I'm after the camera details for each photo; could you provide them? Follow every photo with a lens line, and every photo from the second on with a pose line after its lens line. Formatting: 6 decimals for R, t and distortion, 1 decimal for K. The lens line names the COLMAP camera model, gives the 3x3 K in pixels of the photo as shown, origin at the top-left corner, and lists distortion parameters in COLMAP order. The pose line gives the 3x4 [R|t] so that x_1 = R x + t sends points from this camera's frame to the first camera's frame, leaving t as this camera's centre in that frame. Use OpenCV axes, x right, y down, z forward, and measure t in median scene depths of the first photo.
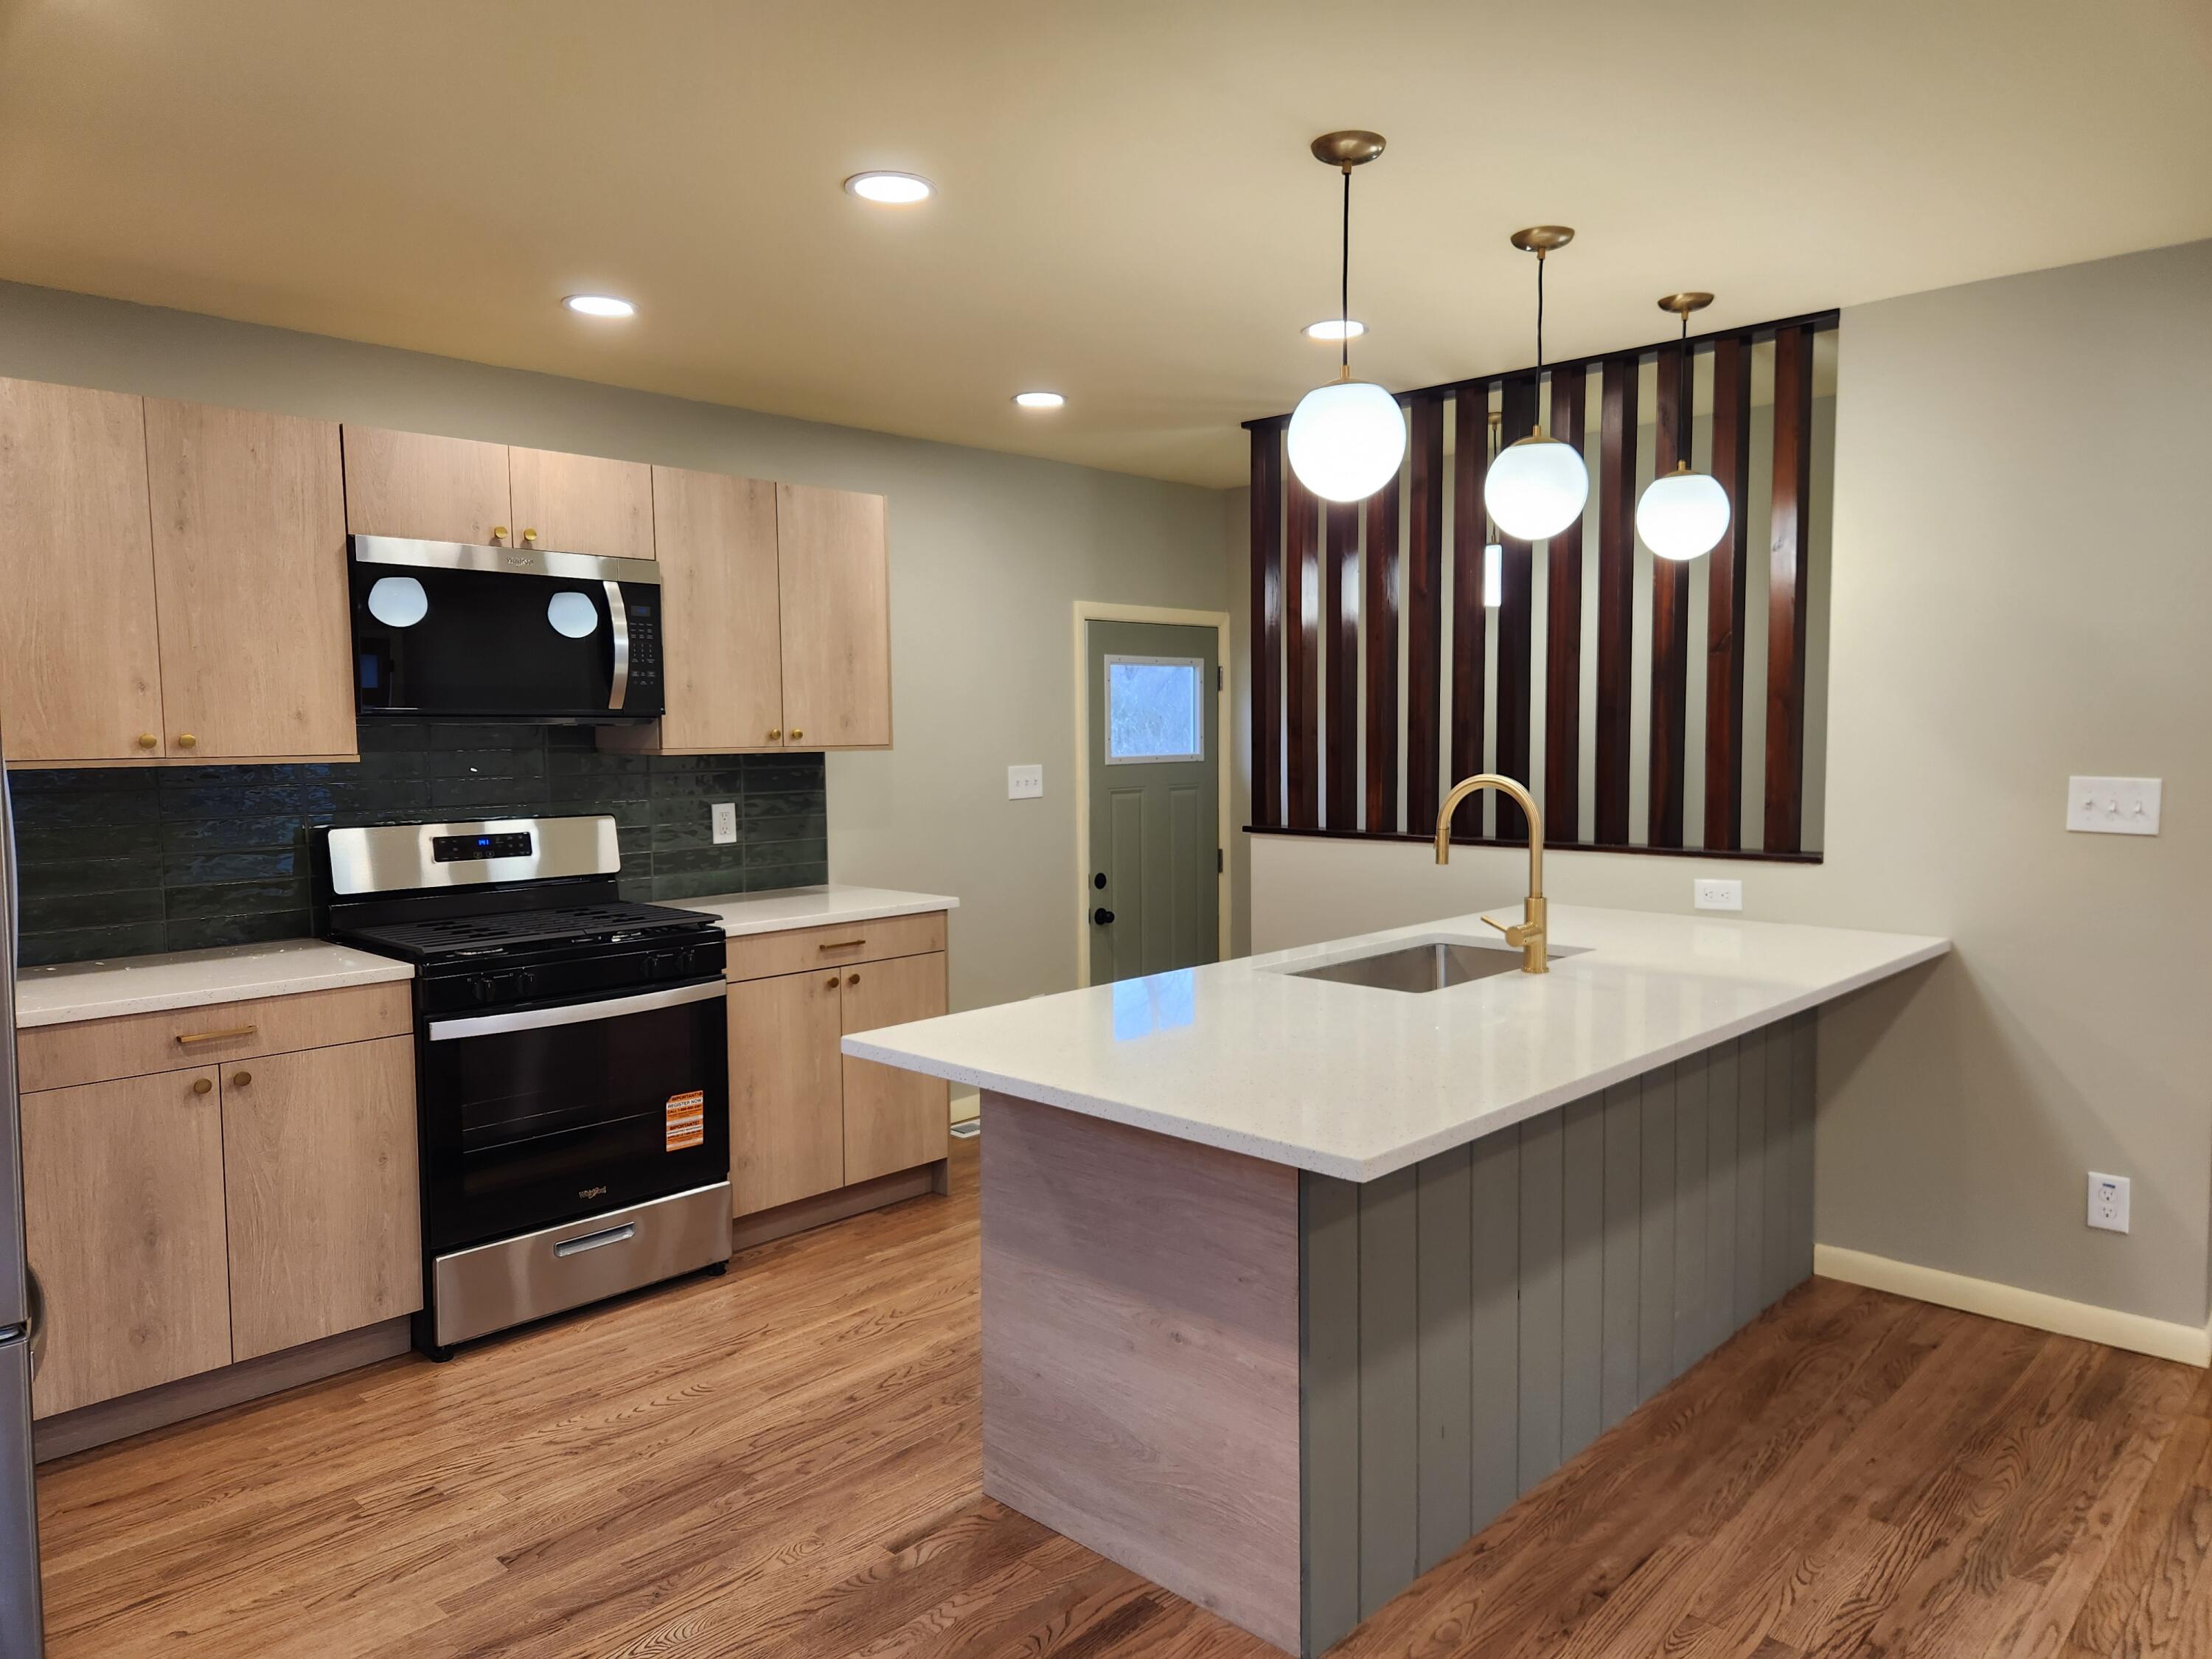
lens RADIAL K [[1483.3, 0, 1115.2], [0, 1483.3, 831.5], [0, 0, 1]] dist [0.059078, -0.056083]
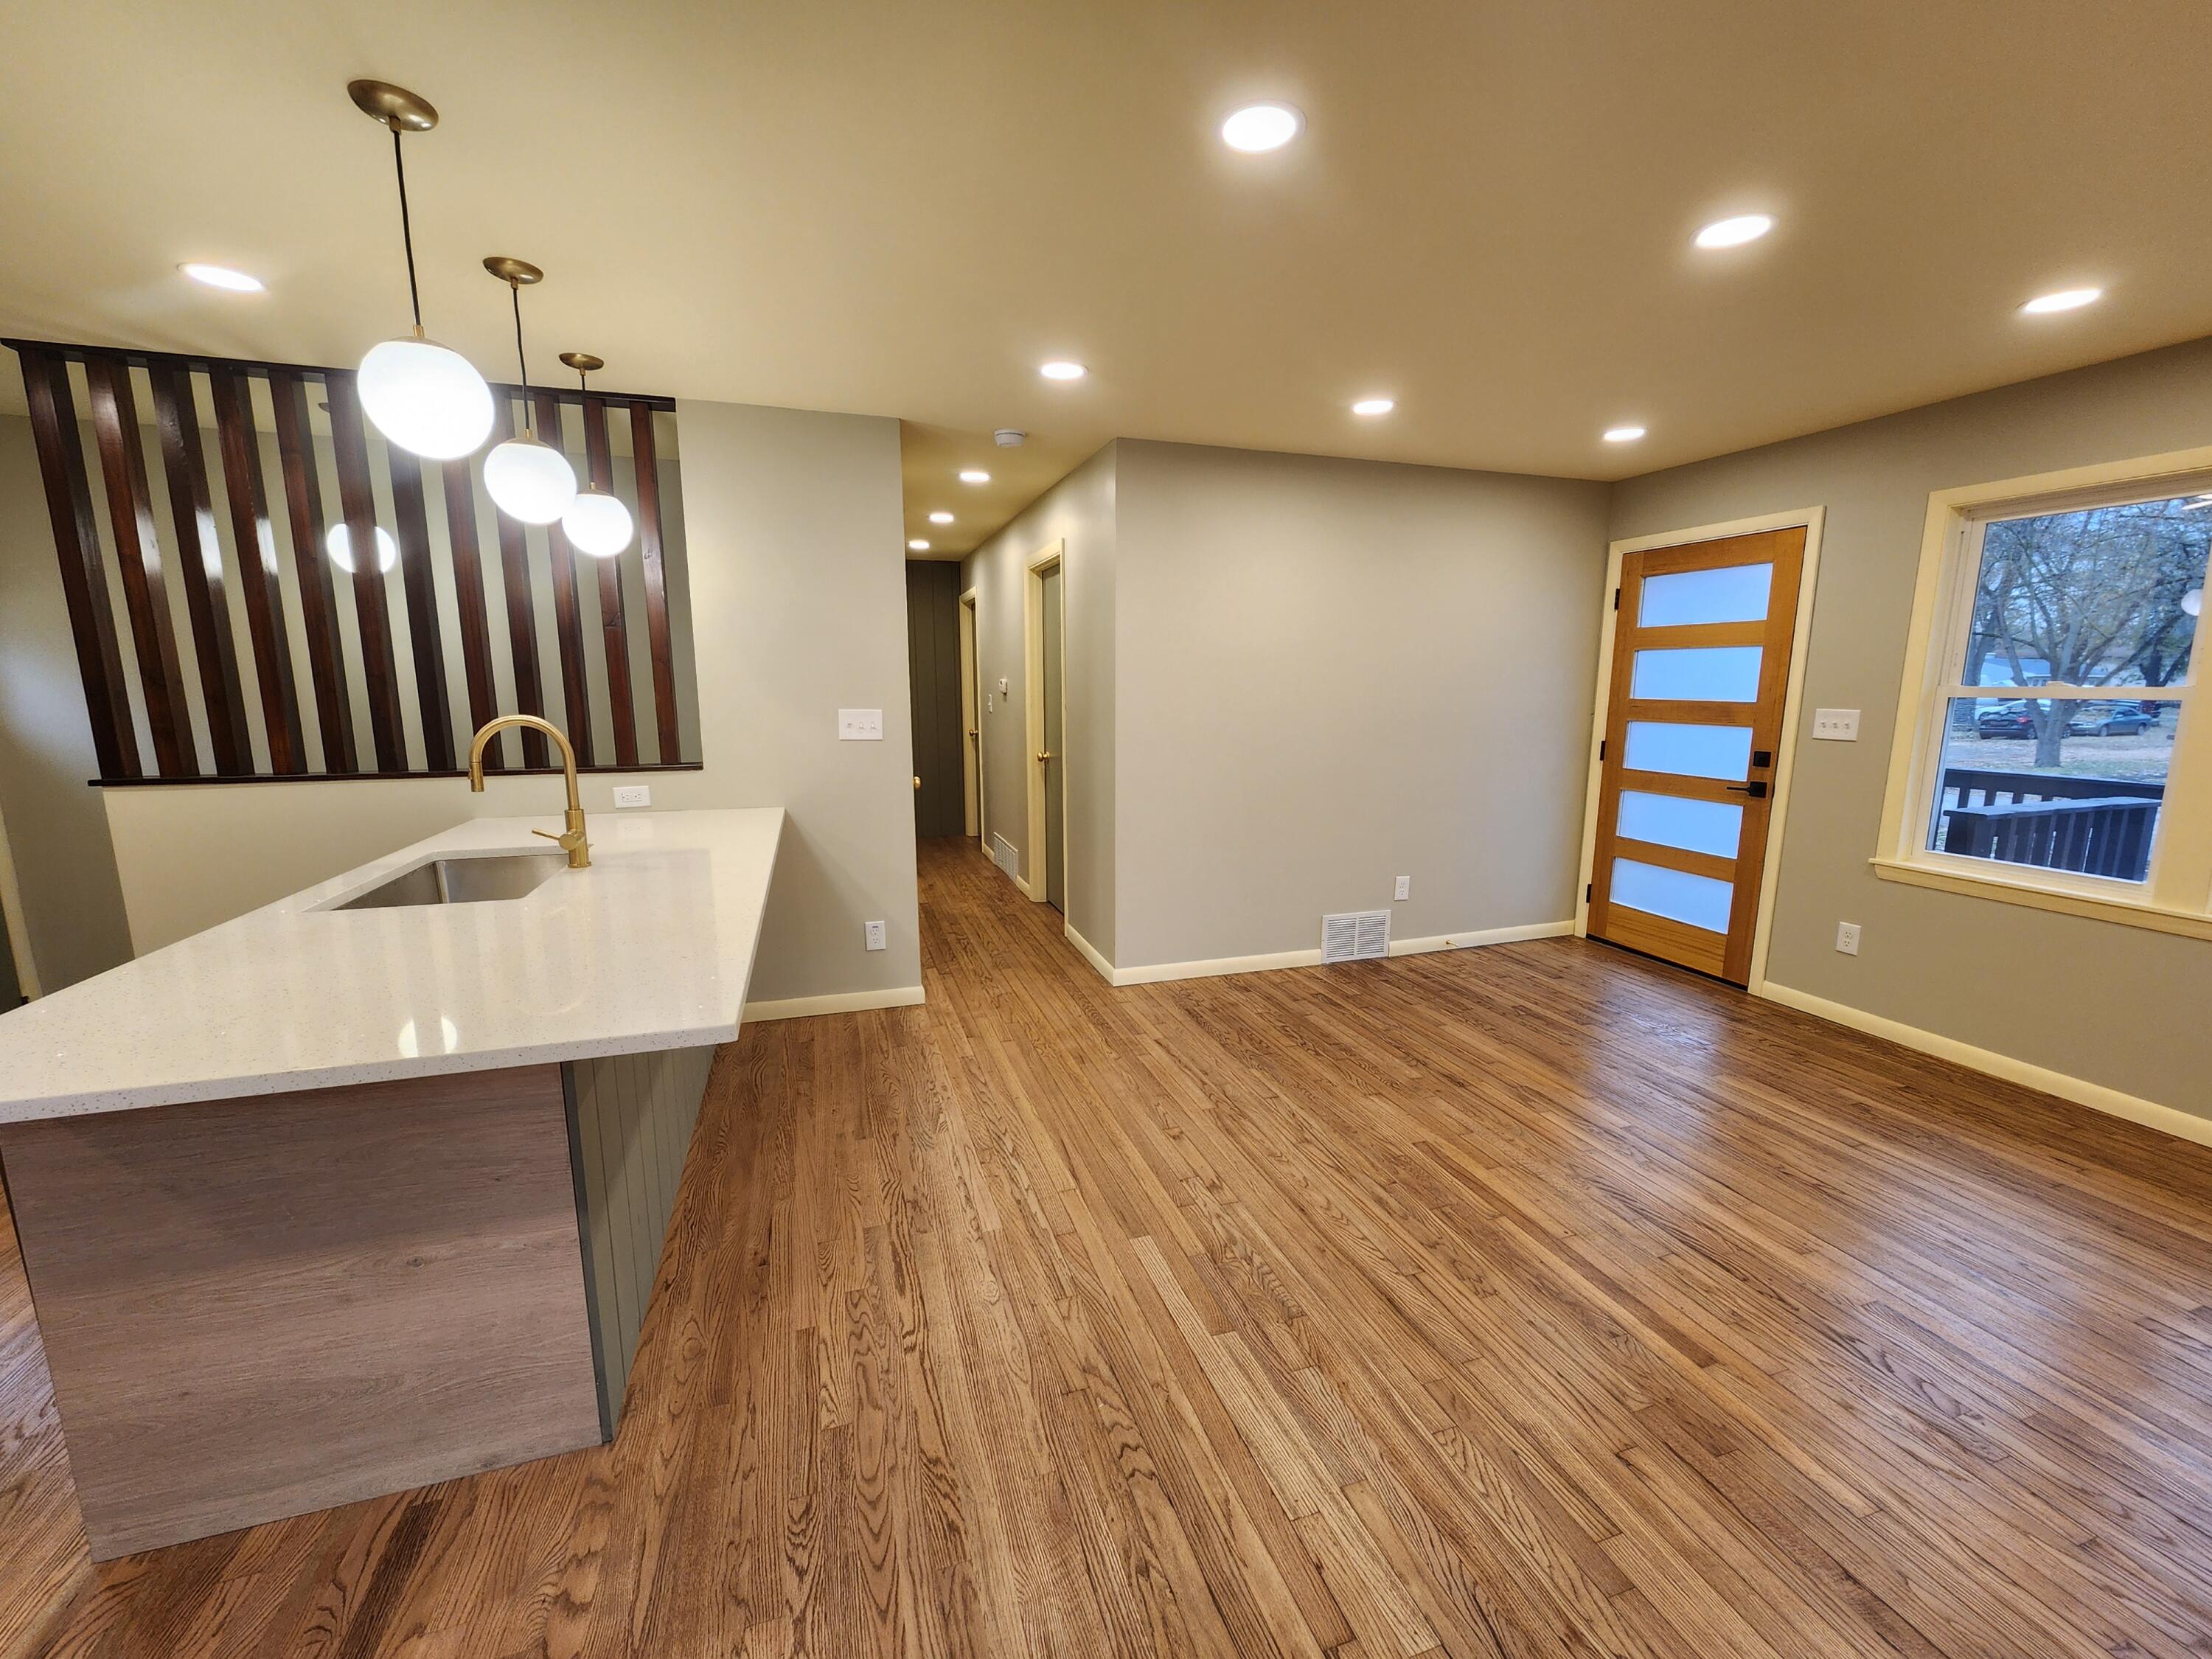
lens RADIAL K [[901.3, 0, 1118.1], [0, 901.3, 836.3], [0, 0, 1]] dist [0.002345, -0.000896]
pose [[0.471866, -0.142395, 0.870095, -0.167779], [0.058322, 0.989751, 0.130349, -0.007720], [-0.879739, -0.010761, 0.475335, 0.192828]]
